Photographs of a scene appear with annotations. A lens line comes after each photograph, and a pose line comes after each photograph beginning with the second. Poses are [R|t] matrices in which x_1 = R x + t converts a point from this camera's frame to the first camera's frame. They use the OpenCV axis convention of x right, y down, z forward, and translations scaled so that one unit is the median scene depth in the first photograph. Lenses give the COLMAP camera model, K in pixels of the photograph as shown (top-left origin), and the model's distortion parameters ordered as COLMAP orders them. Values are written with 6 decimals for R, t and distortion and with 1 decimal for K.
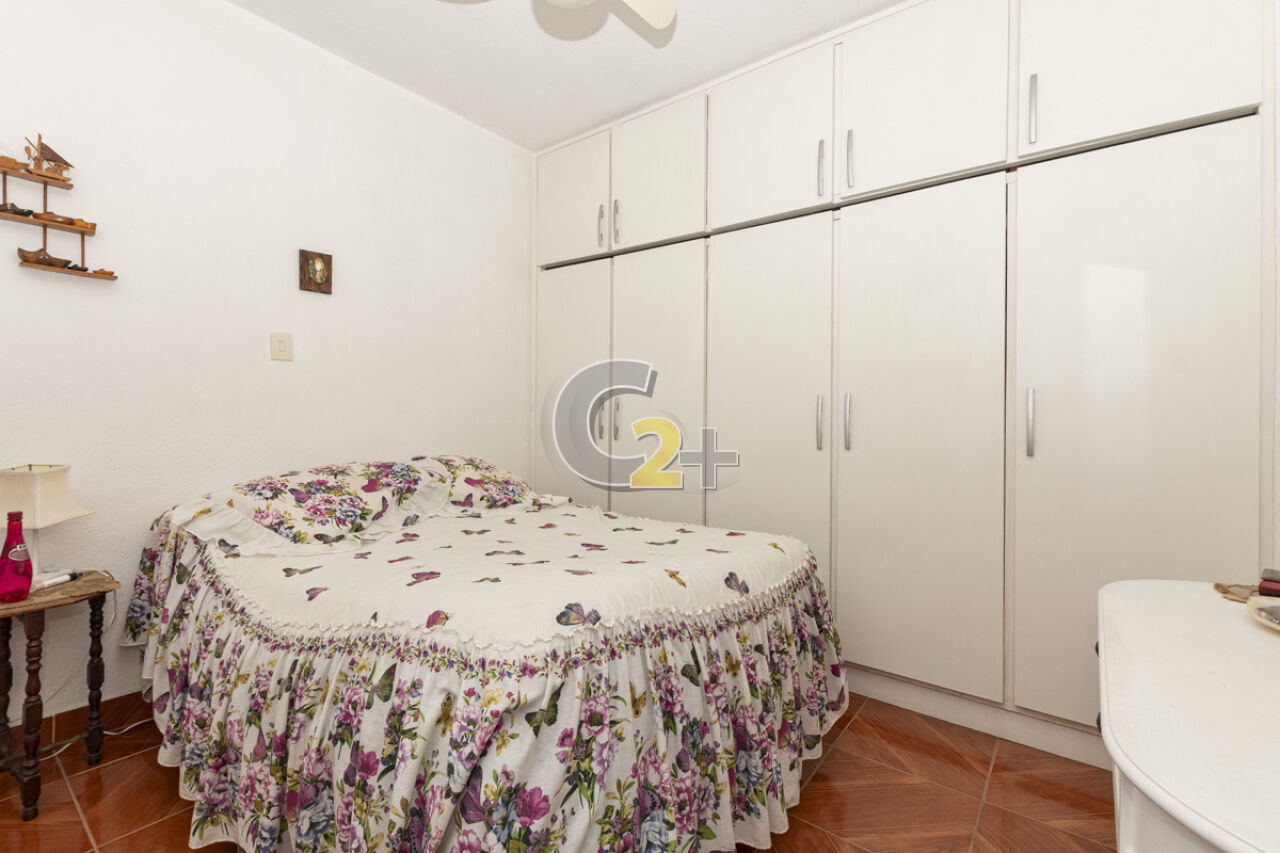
lens RADIAL K [[554.0, 0, 640.0], [0, 554.0, 426.5], [0, 0, 1]] dist [-0.000460, -0.000001]
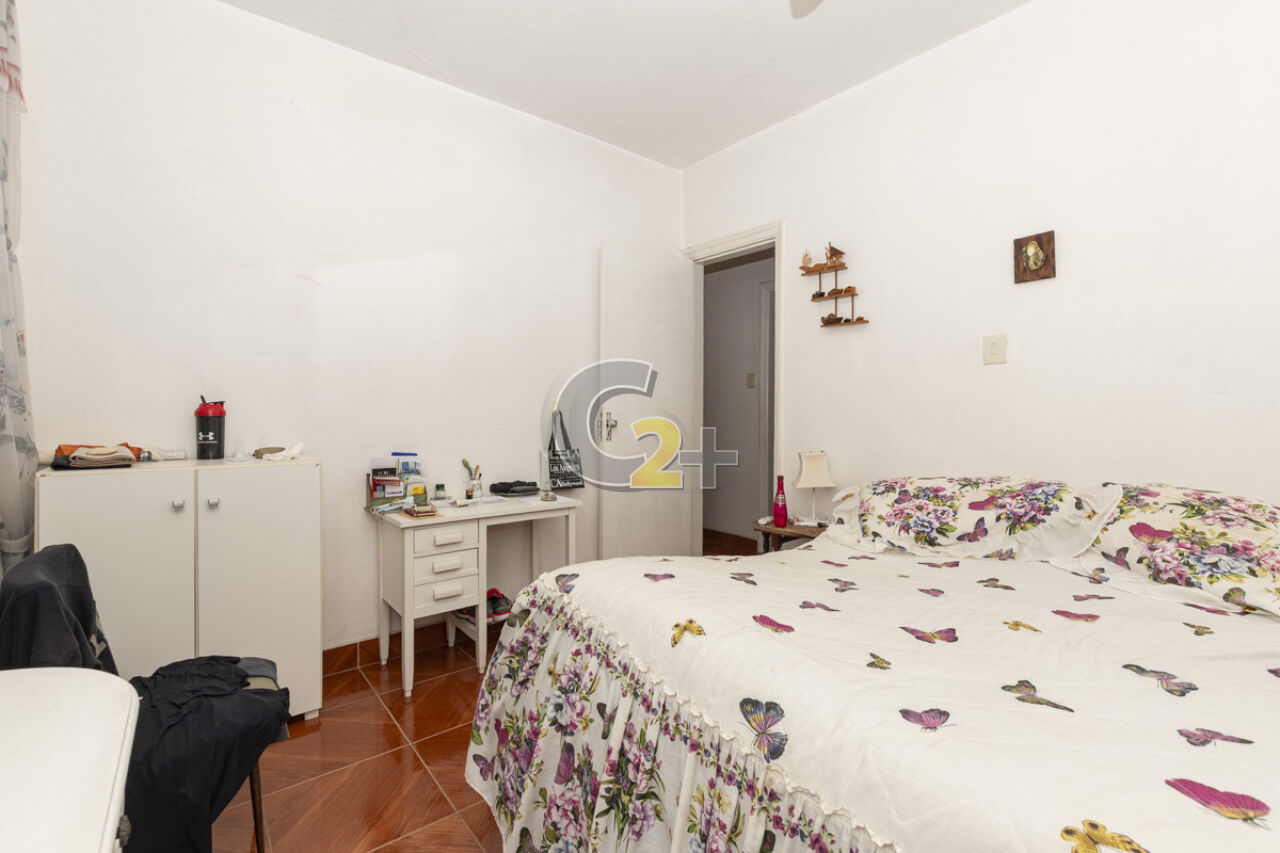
lens RADIAL K [[585.6, 0, 640.0], [0, 585.6, 426.5], [0, 0, 1]] dist [0.000148, -0.000085]
pose [[-0.249518, 0.007653, -0.968340, 0.559489], [-0.027847, 0.999499, 0.015075, -0.010762], [0.967970, 0.030727, -0.249179, 0.762952]]
